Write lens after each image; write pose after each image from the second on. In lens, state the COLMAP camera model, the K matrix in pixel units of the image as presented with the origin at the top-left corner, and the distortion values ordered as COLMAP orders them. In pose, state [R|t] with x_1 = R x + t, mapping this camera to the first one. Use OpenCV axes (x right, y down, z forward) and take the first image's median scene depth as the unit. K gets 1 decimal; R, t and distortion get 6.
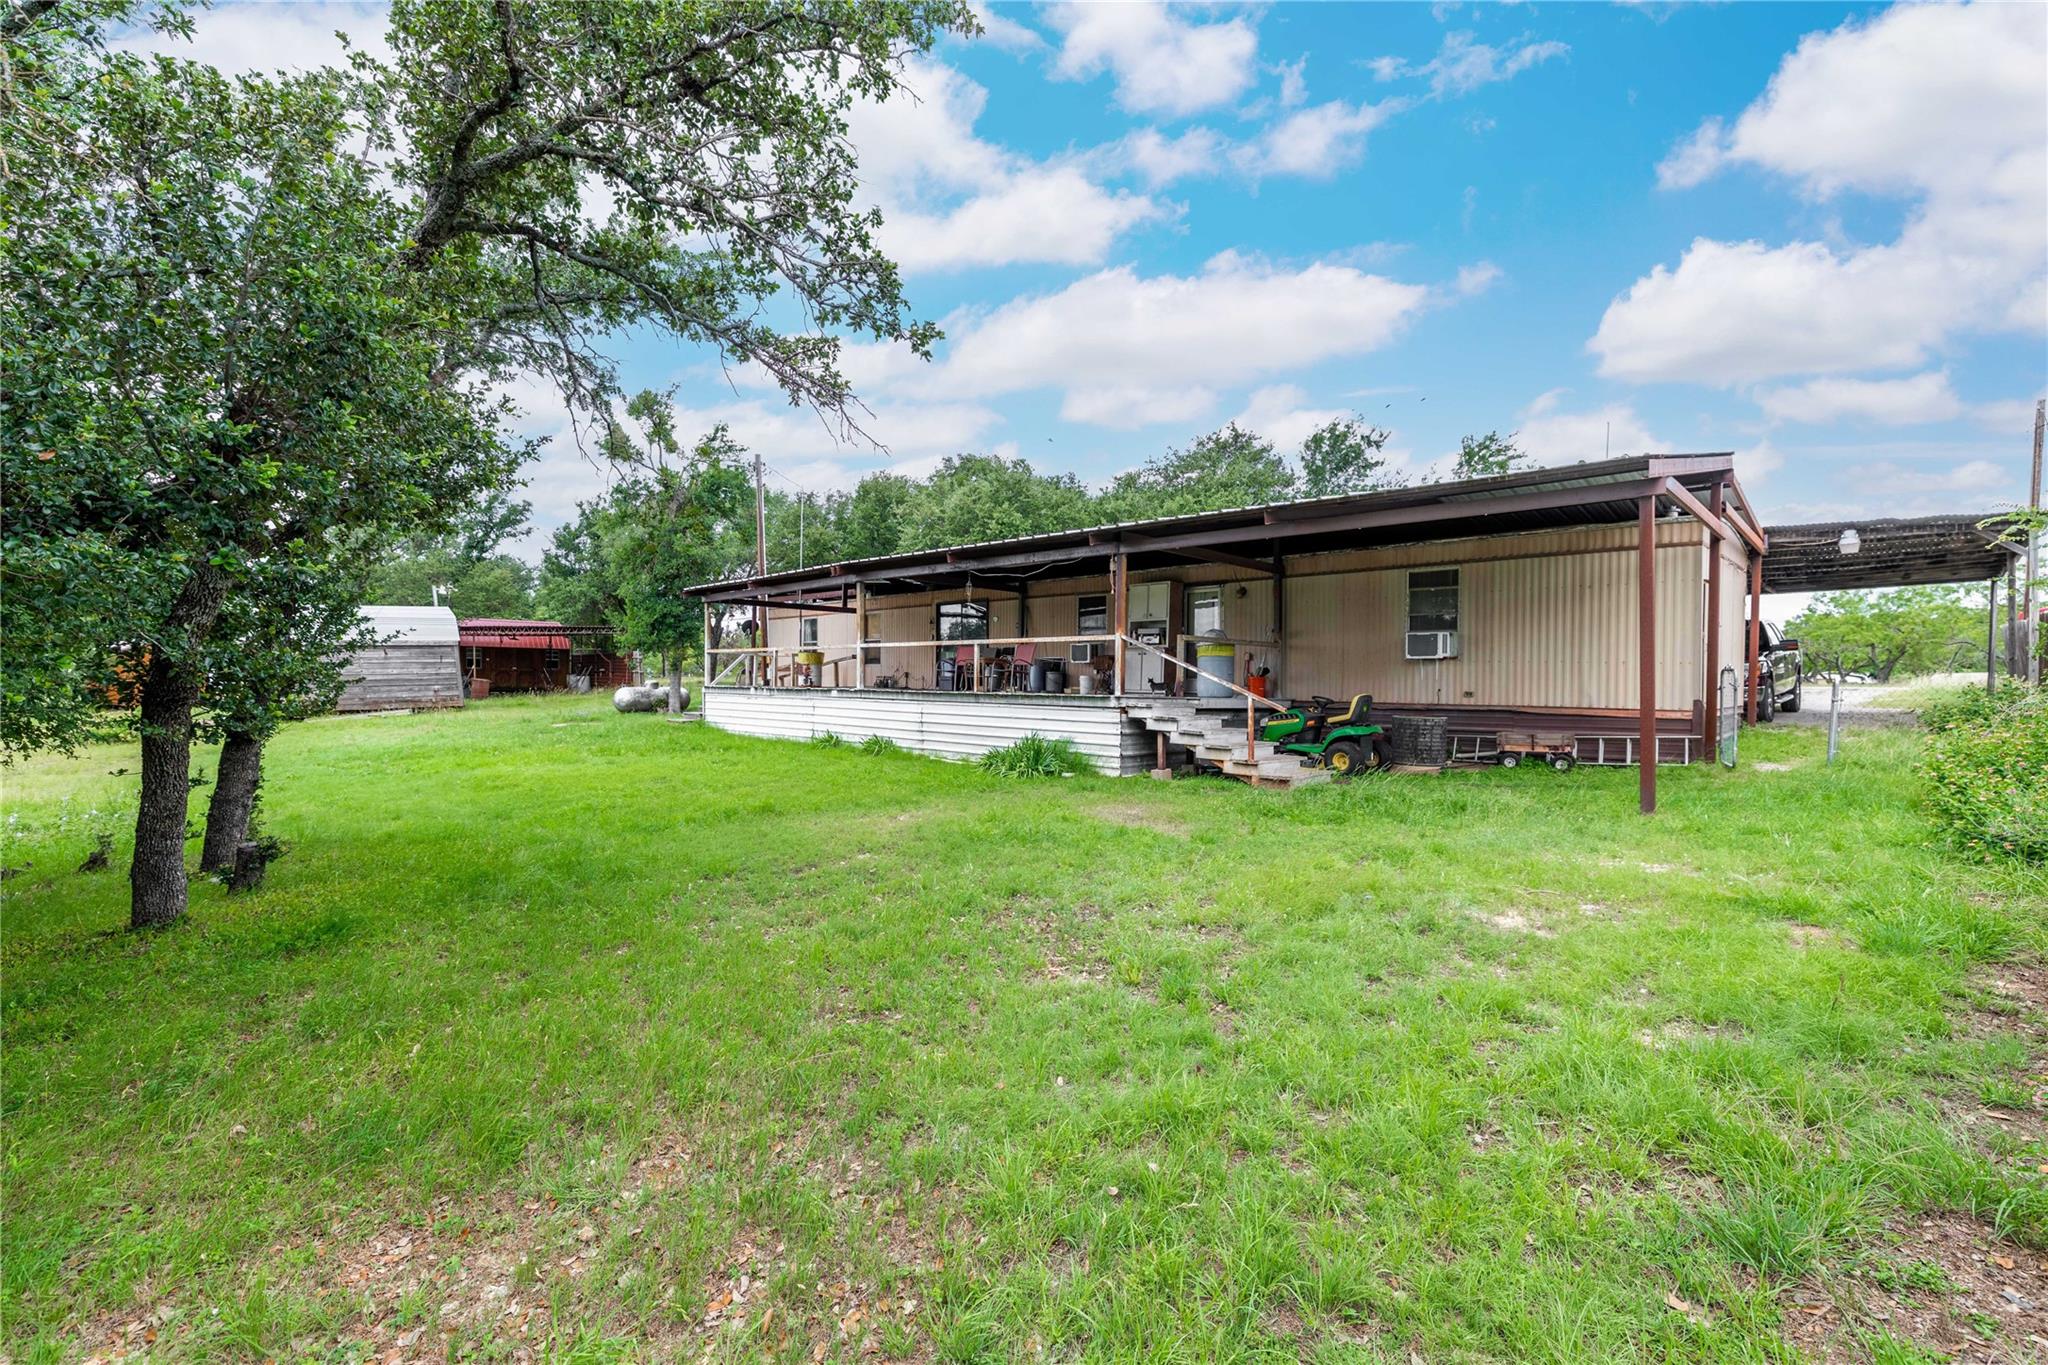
lens RADIAL K [[890.9, 0, 1024.8], [0, 890.9, 679.3], [0, 0, 1]] dist [-0.000650, -0.000001]
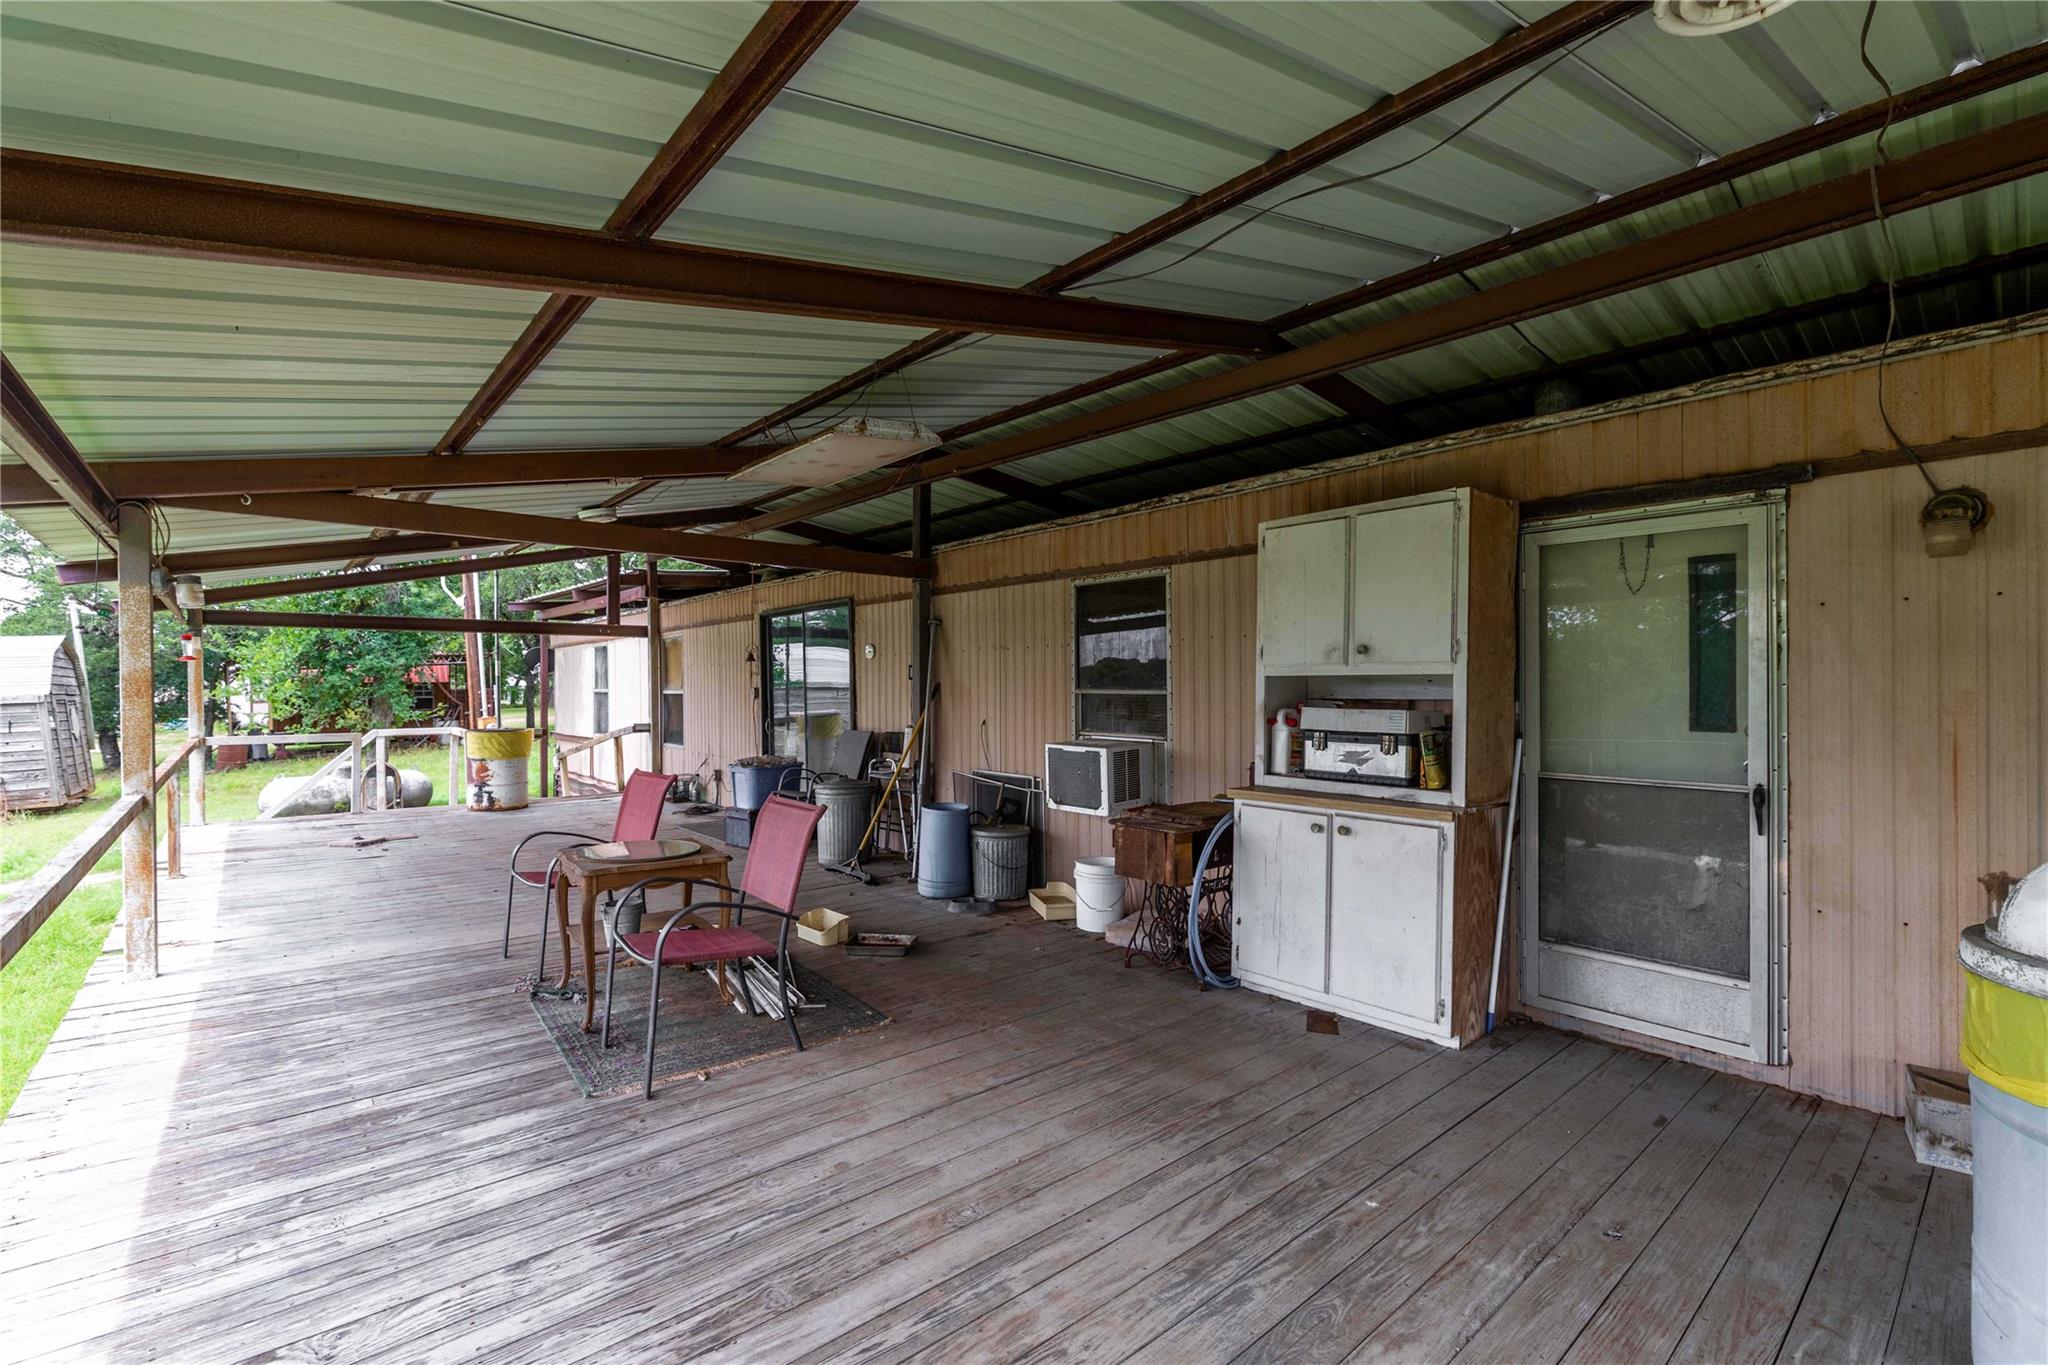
lens RADIAL K [[890.9, 0, 1025.0], [0, 890.9, 682.9], [0, 0, 1]] dist [-0.000650, -0.000001]
pose [[0.997088, -0.022865, -0.072745, 0.064709], [0.023163, 0.999726, 0.003261, -0.059802], [0.072651, -0.004936, 0.997345, 0.689734]]
